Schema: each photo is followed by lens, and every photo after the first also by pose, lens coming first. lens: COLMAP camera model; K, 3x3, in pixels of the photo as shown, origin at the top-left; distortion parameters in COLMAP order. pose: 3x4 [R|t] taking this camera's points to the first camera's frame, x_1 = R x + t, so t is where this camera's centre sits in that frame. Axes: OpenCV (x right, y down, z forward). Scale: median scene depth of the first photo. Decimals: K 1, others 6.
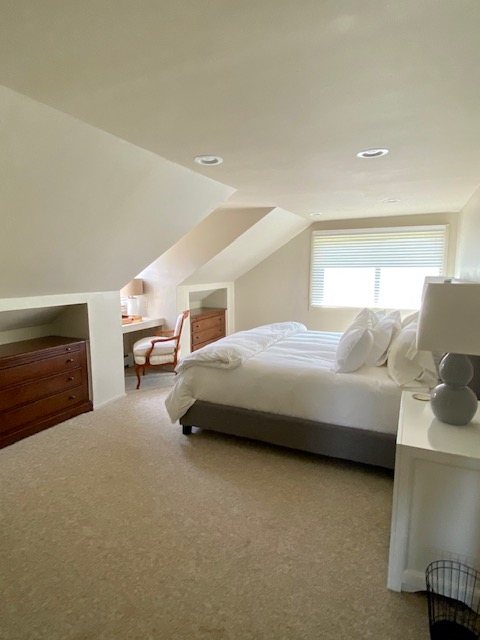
lens RADIAL K [[361.2, 0, 240.2], [0, 361.2, 318.8], [0, 0, 1]] dist [0.001124, -0.000875]
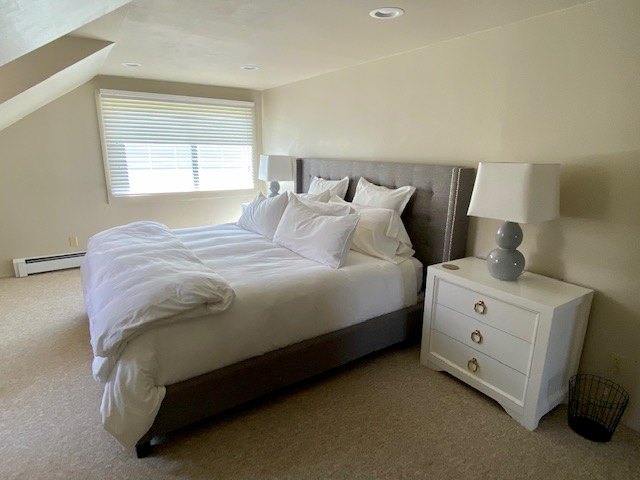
lens RADIAL K [[361.2, 0, 320.8], [0, 361.2, 241.7], [0, 0, 1]] dist [0.001124, -0.000875]
pose [[0.504375, -0.209120, 0.837780, -0.415966], [0.101926, 0.977867, 0.182724, -0.069761], [-0.857448, -0.006770, 0.514526, 0.505537]]
